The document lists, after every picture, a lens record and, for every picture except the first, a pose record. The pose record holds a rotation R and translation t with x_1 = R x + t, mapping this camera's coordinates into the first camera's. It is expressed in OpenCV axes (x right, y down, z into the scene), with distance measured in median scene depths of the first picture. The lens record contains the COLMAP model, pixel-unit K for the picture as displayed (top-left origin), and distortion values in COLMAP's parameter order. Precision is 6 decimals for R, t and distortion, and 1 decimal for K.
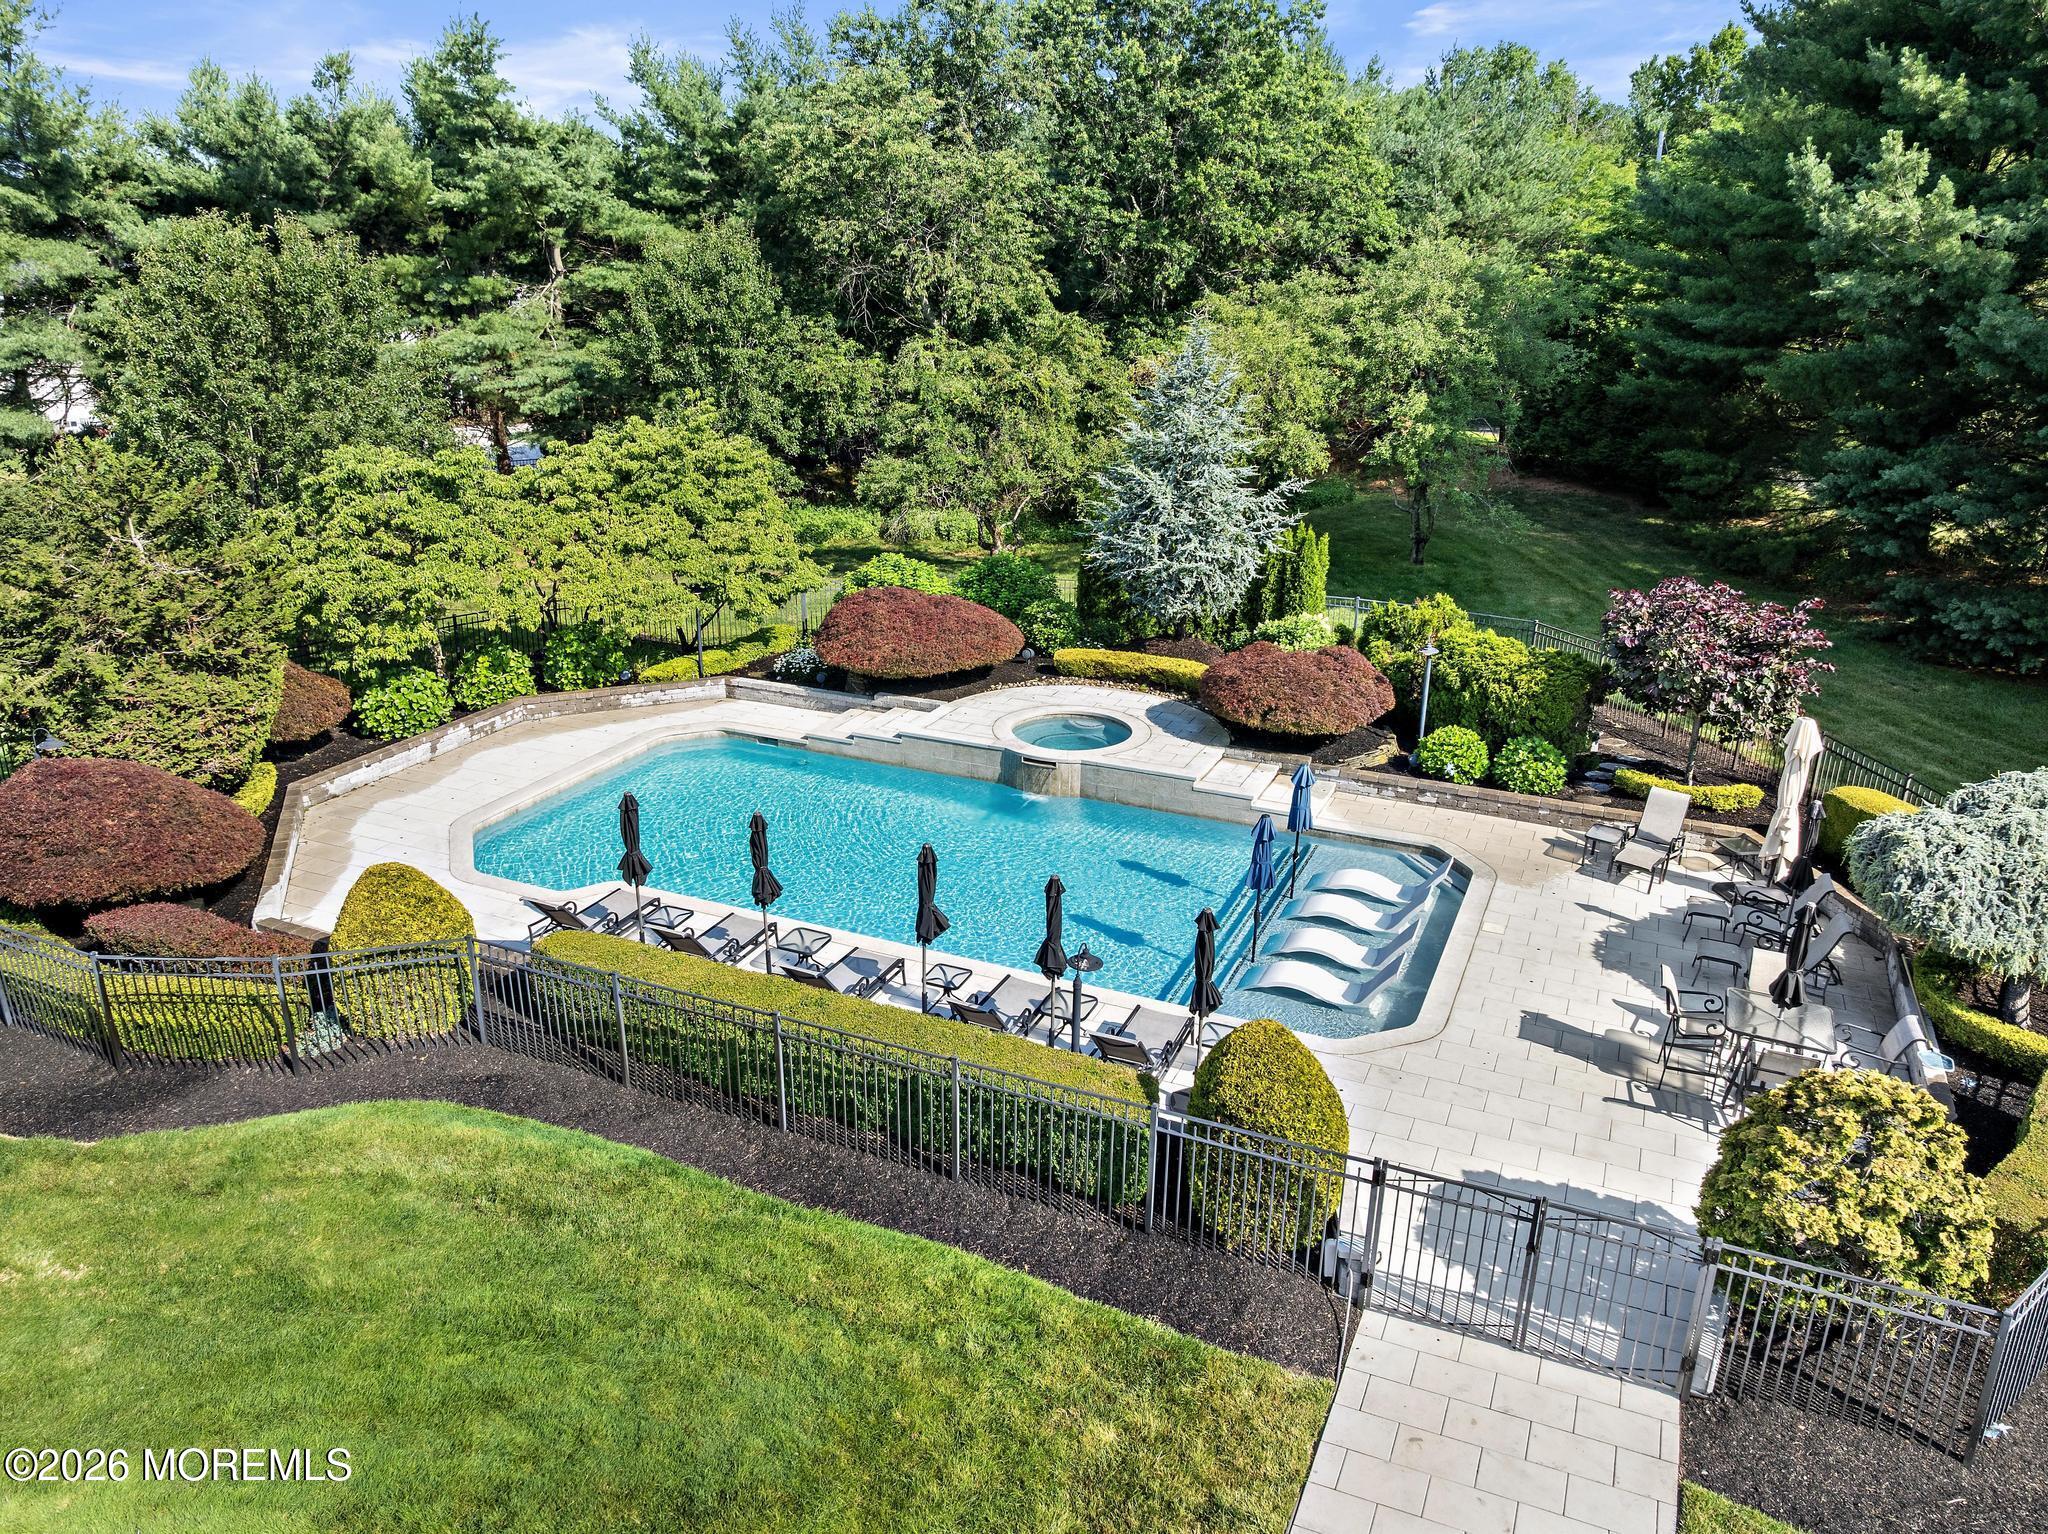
lens RADIAL K [[1440.9, 0, 1024.0], [0, 1440.9, 767.0], [0, 0, 1]] dist [-0.044437, 0.004876]
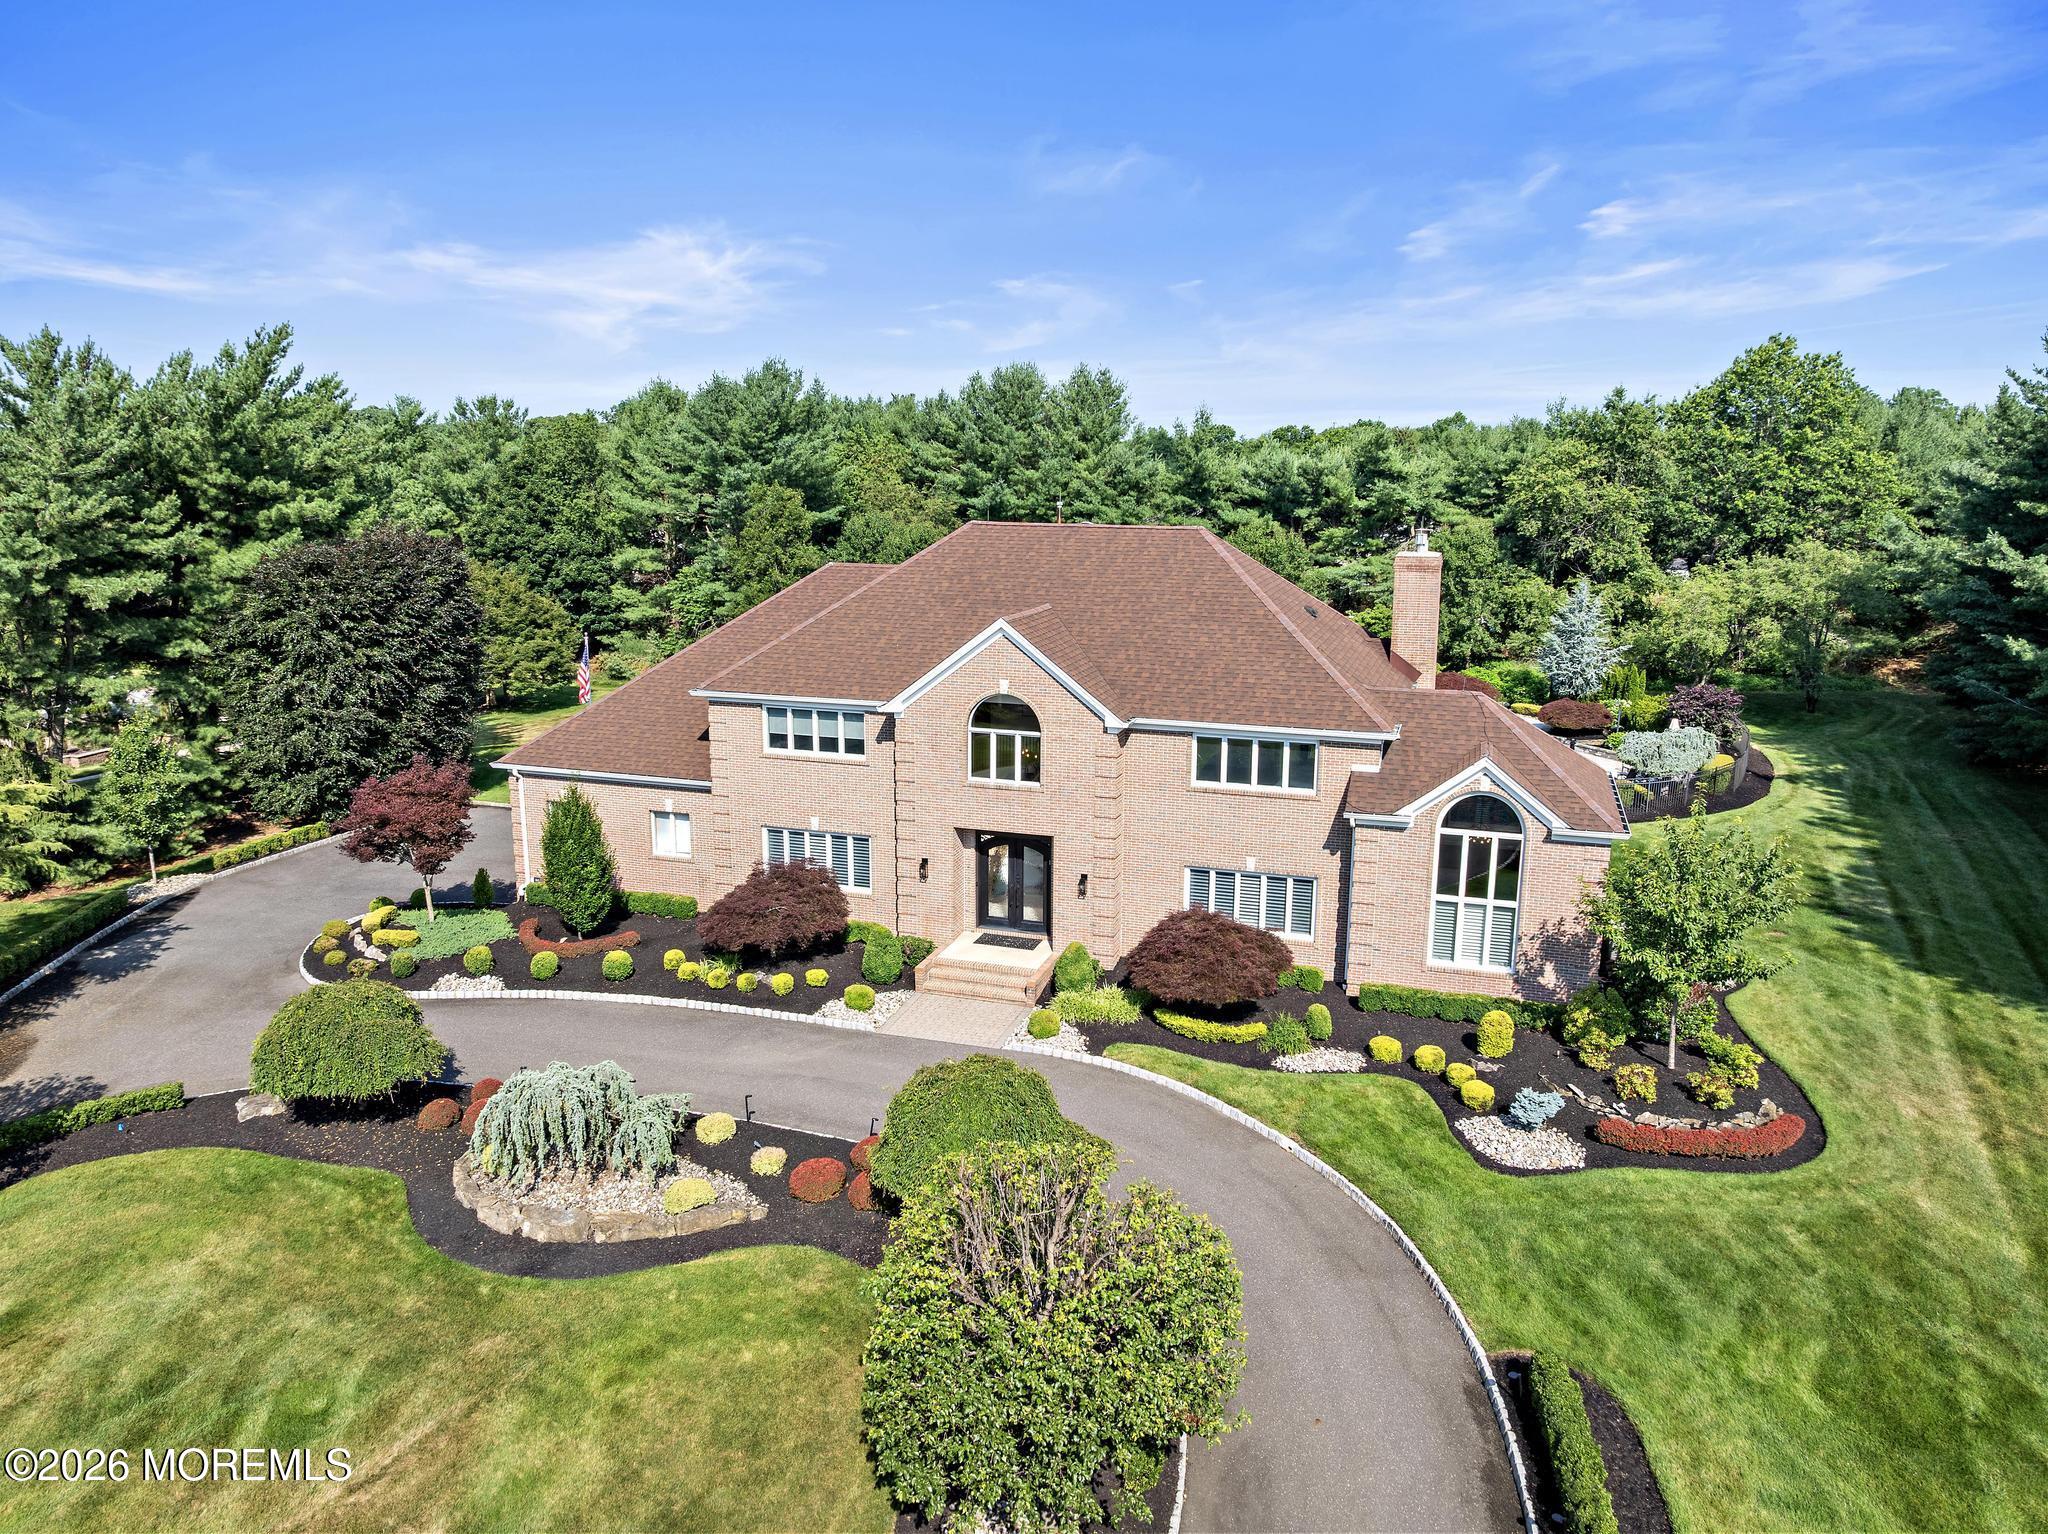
lens RADIAL K [[1460.8, 0, 1024.0], [0, 1460.8, 767.0], [0, 0, 1]] dist [-0.020219, -0.036620]
pose [[0.778862, 0.123729, -0.614870, 0.601353], [-0.209711, 0.975298, -0.069386, 0.246868], [0.591097, 0.182987, 0.785570, -0.956988]]
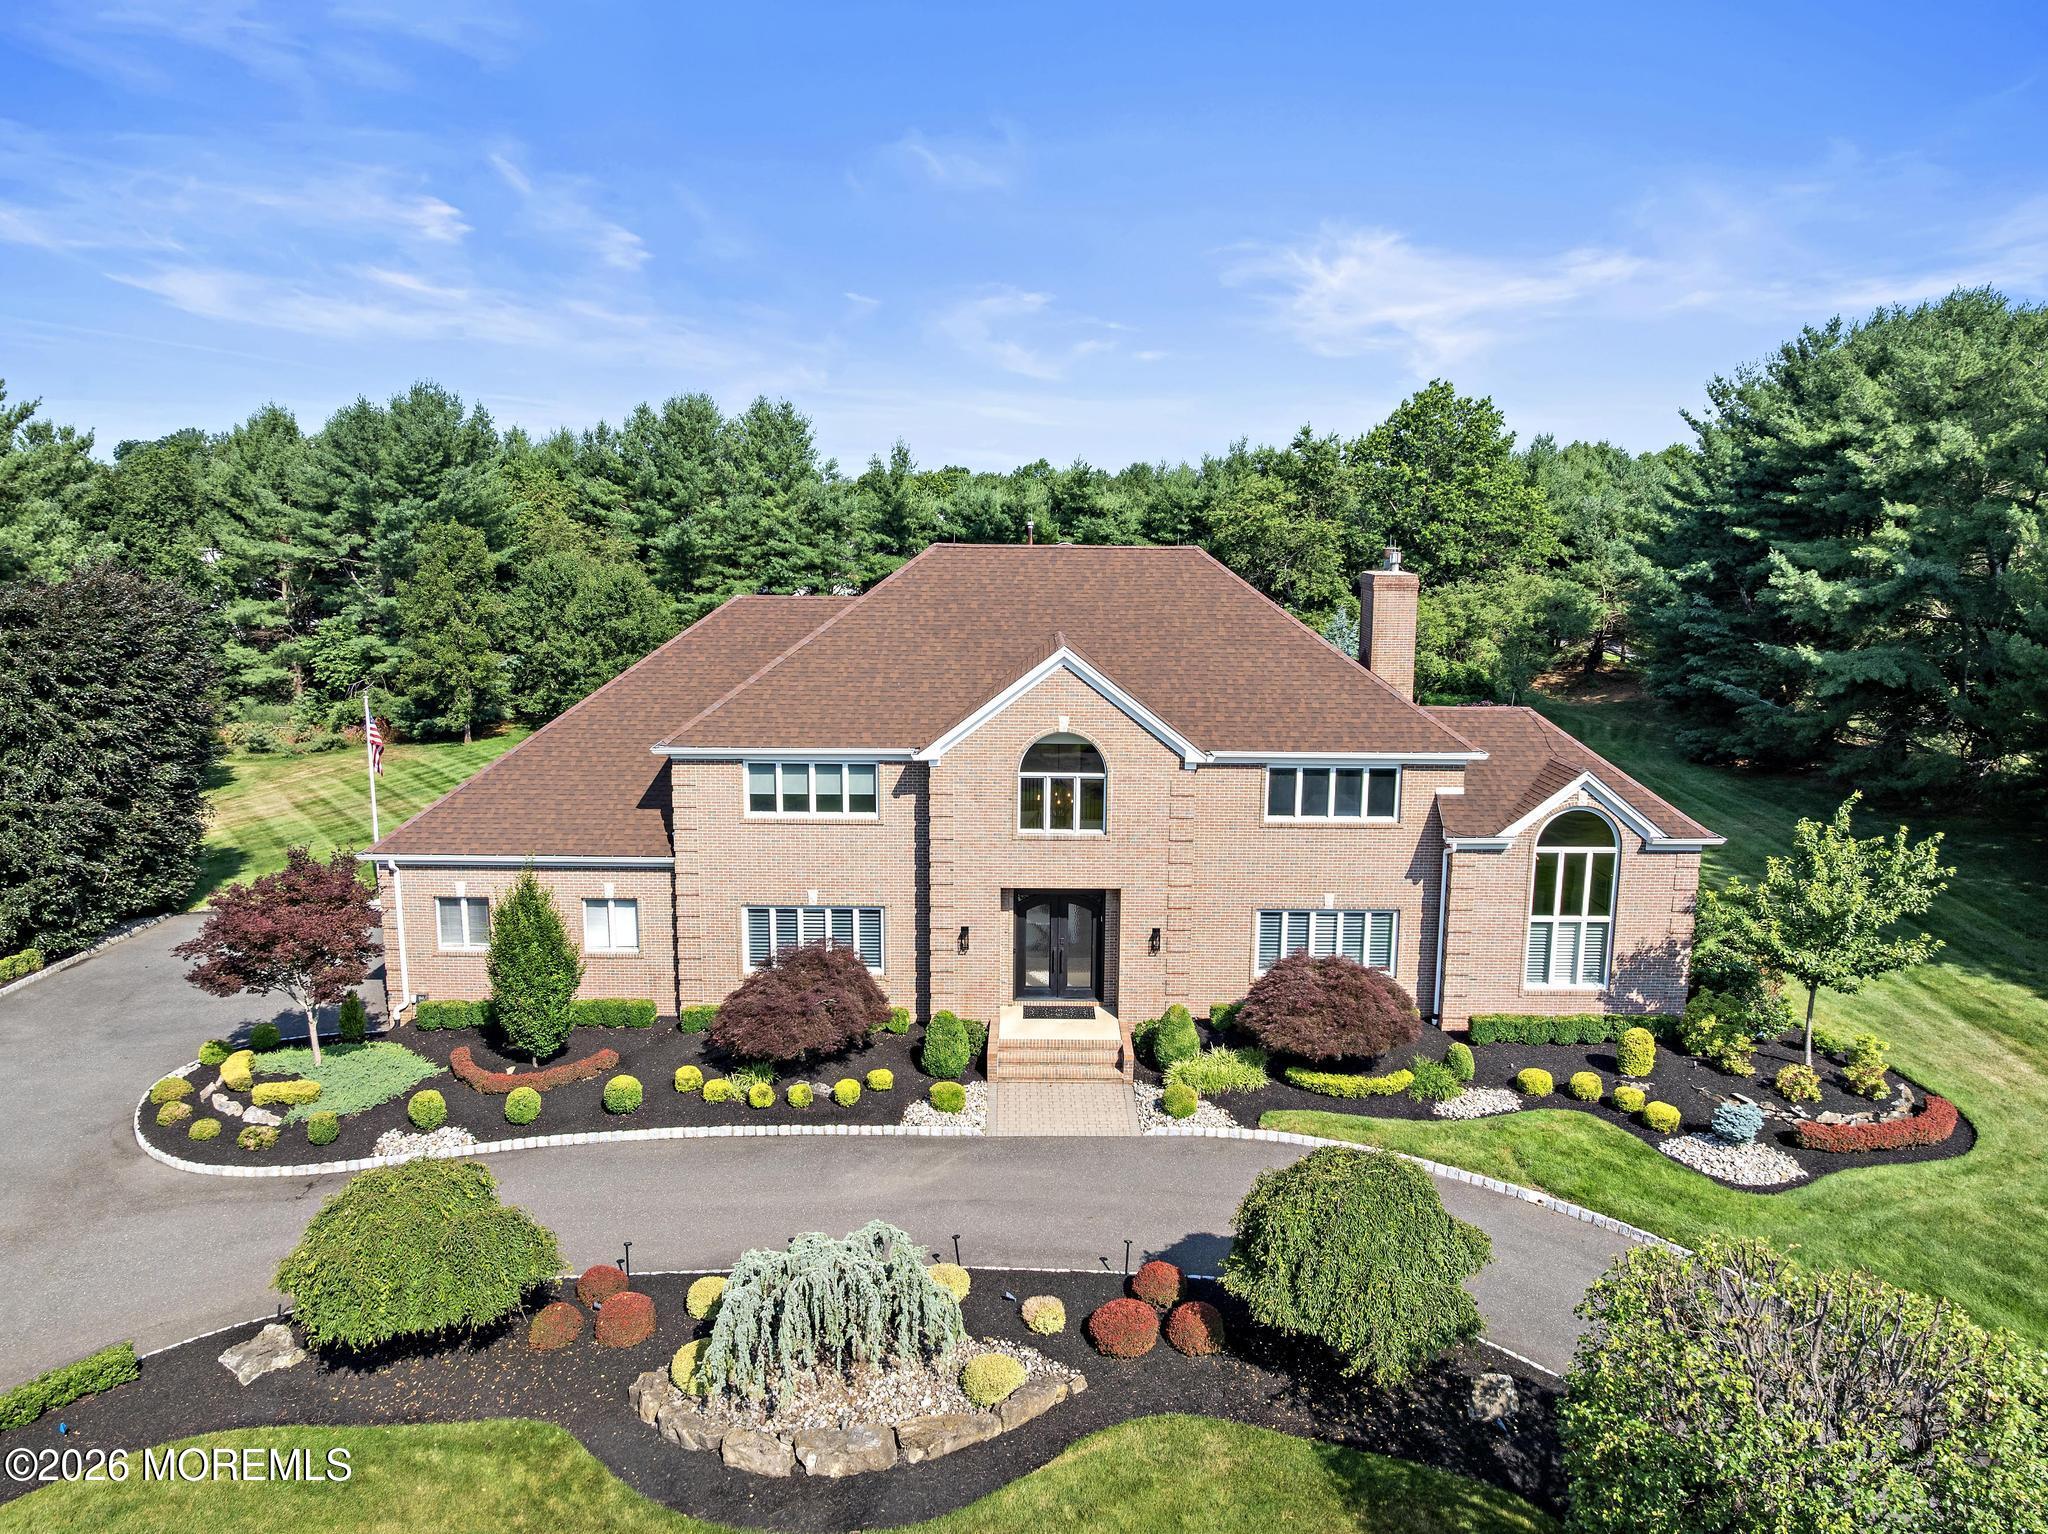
lens RADIAL K [[1460.8, 0, 1024.0], [0, 1460.8, 767.0], [0, 0, 1]] dist [-0.020219, -0.036620]
pose [[0.937287, 0.055507, -0.344111, 0.315318], [-0.114607, 0.981424, -0.153855, 0.283029], [0.329179, 0.183644, 0.926237, -1.001128]]
